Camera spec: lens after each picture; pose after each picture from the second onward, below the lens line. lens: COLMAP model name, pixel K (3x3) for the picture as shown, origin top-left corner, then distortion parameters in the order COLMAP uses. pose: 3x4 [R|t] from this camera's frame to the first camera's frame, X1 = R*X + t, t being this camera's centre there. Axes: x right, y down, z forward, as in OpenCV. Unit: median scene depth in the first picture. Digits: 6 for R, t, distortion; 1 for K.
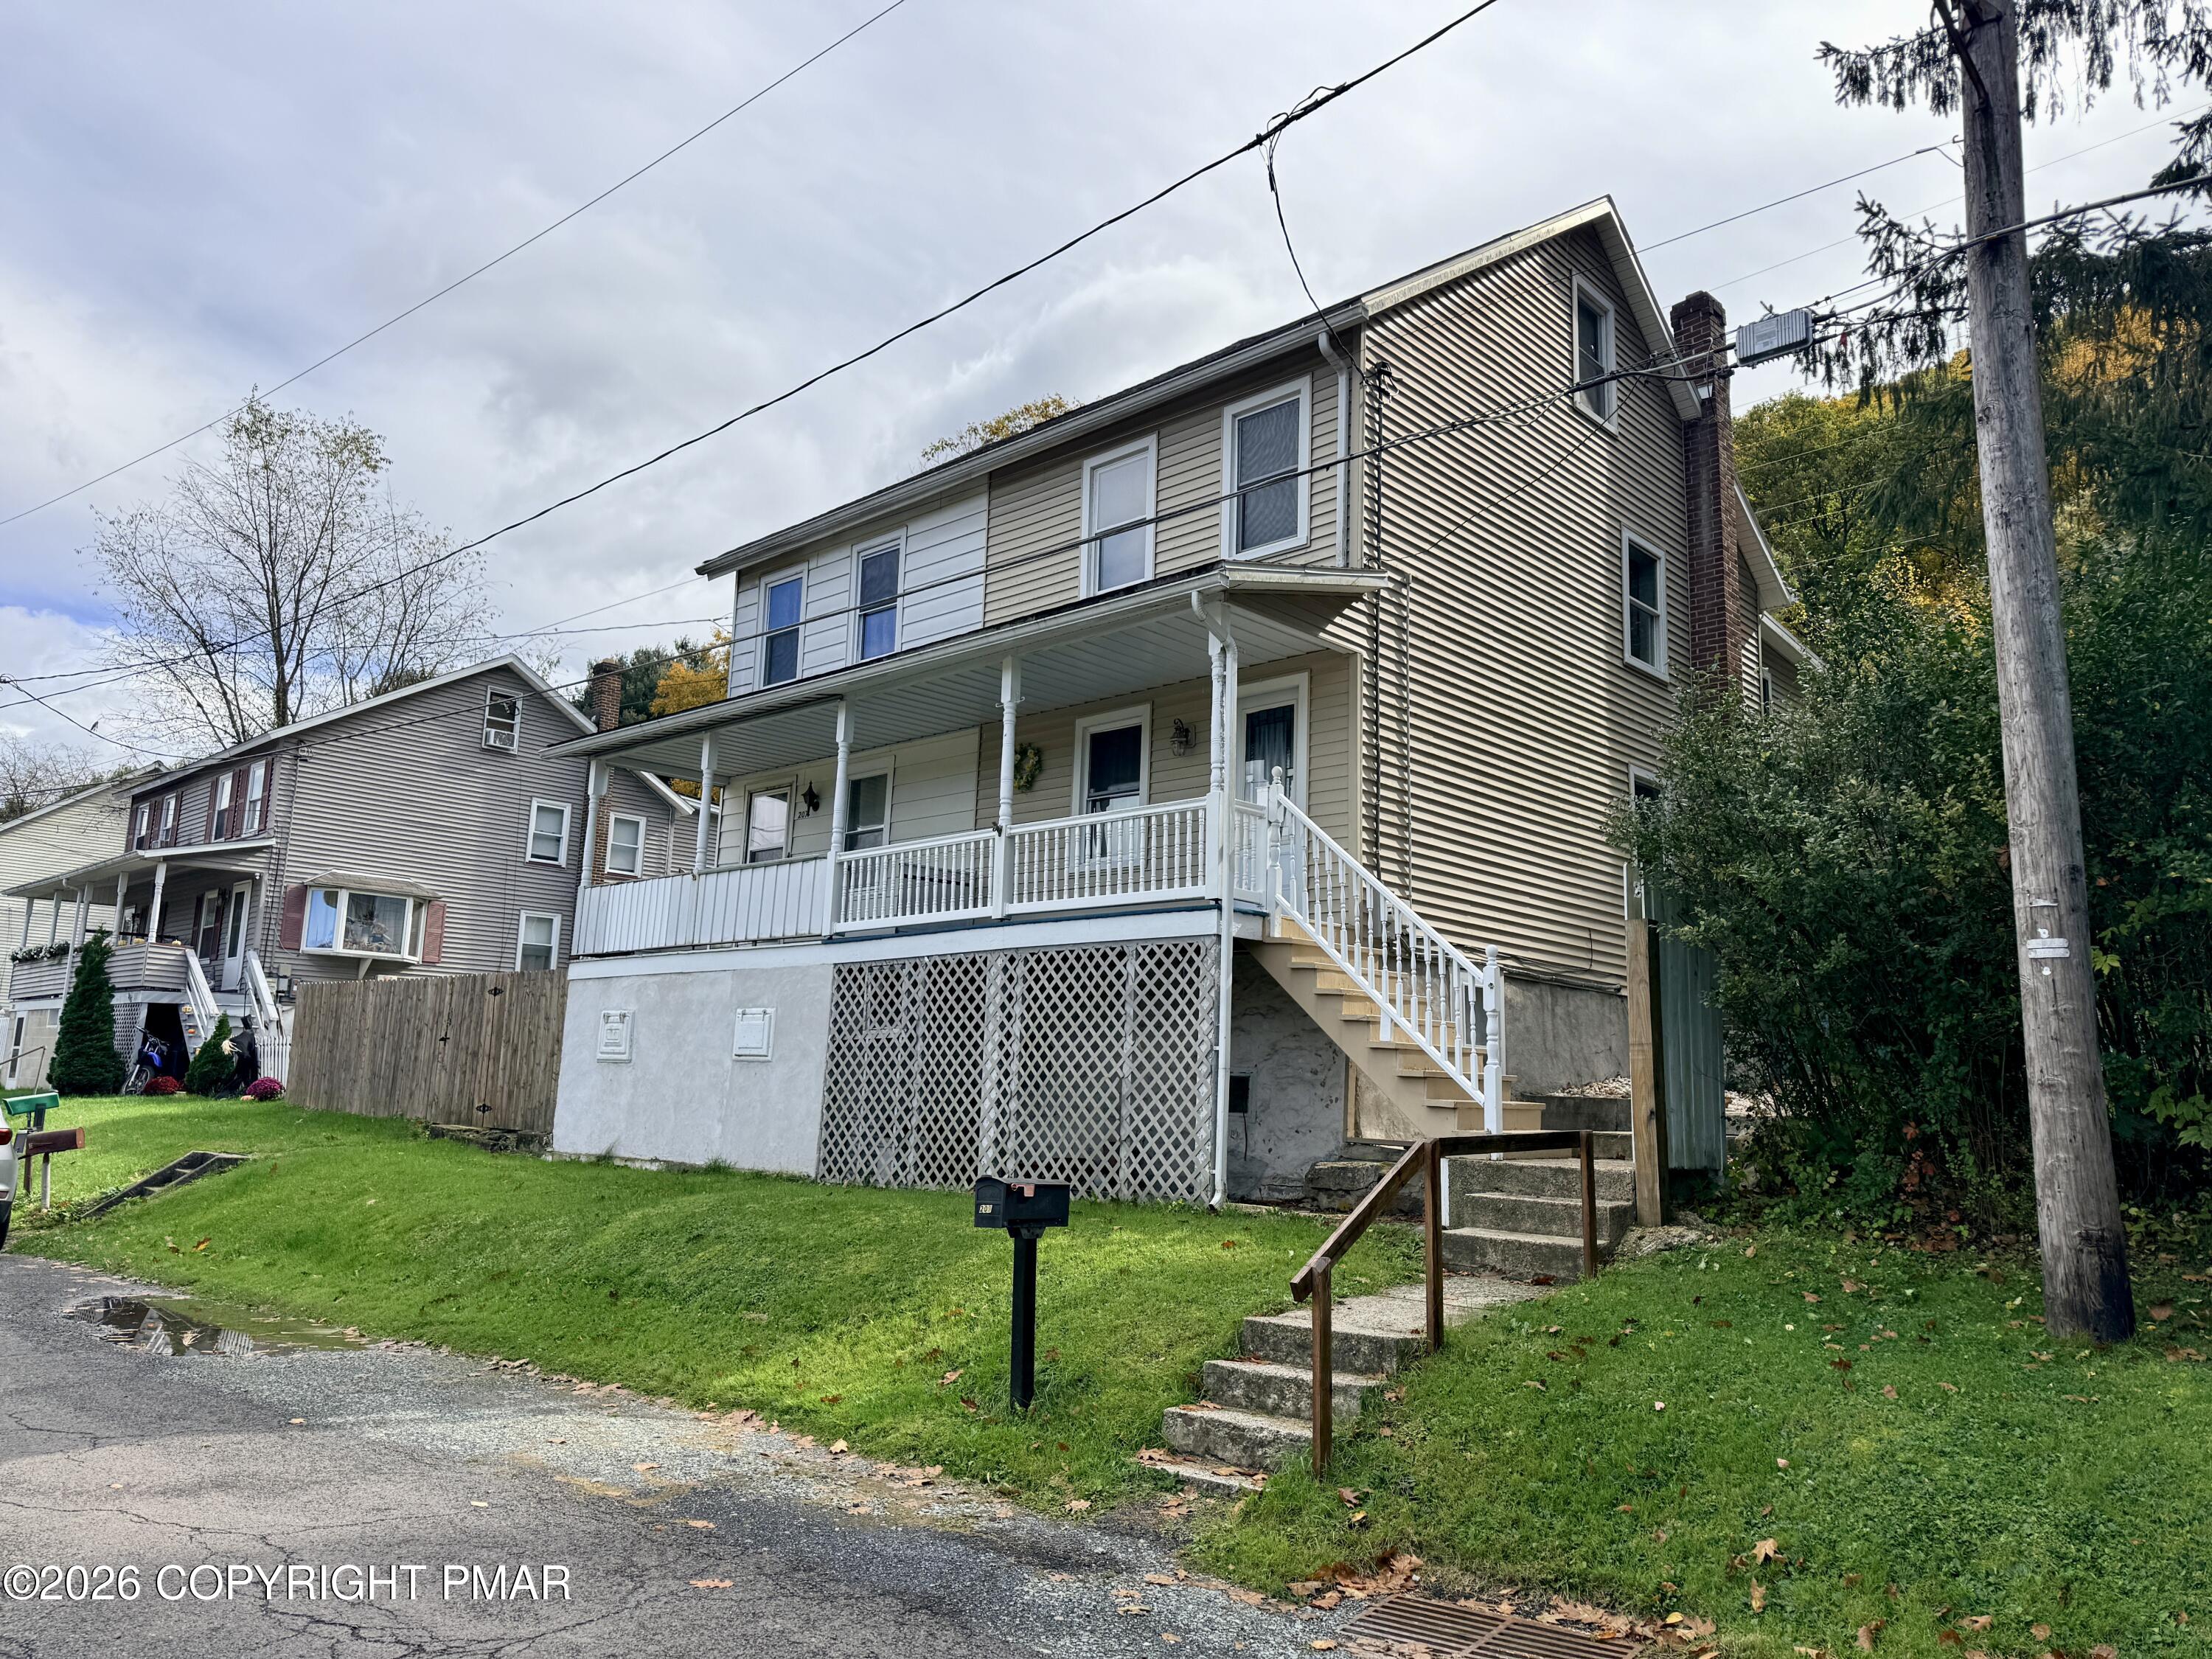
lens RADIAL K [[1534.1, 0, 1107.5], [0, 1534.1, 840.3], [0, 0, 1]] dist [0.154651, -0.254851]
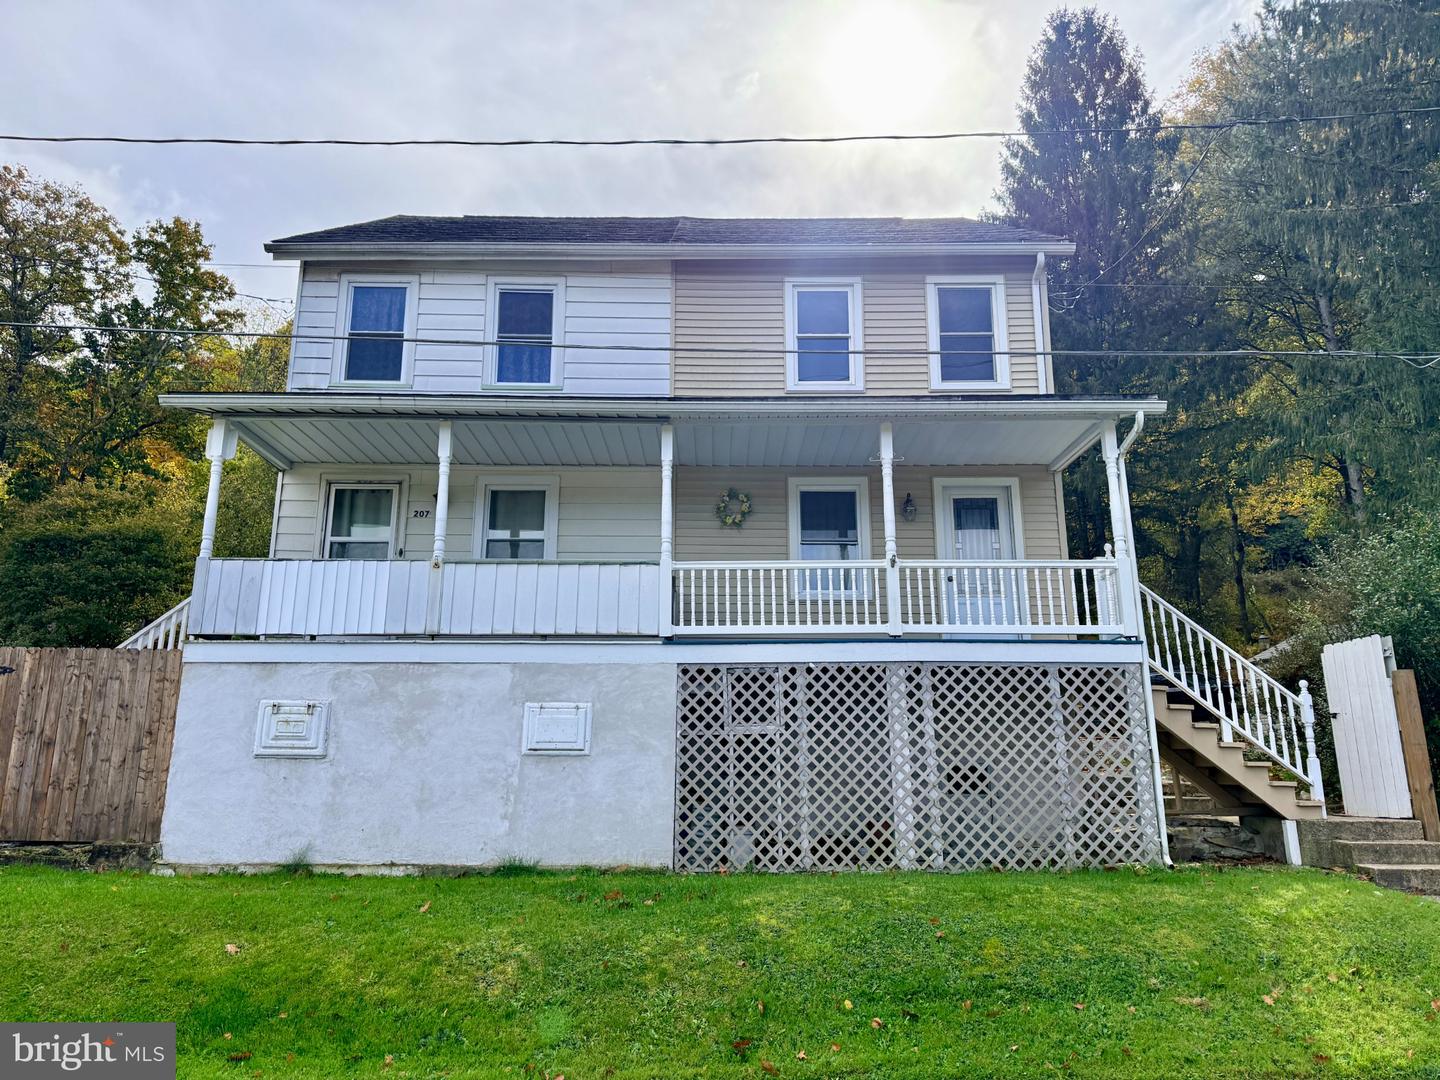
lens RADIAL K [[1005.5, 0, 719.6], [0, 1005.5, 543.8], [0, 0, 1]] dist [0.084898, -0.106834]
pose [[0.725565, 0.133023, 0.675174, -0.645765], [-0.094600, 0.991105, -0.093608, 0.060702], [-0.681620, 0.004047, 0.731695, 0.470563]]
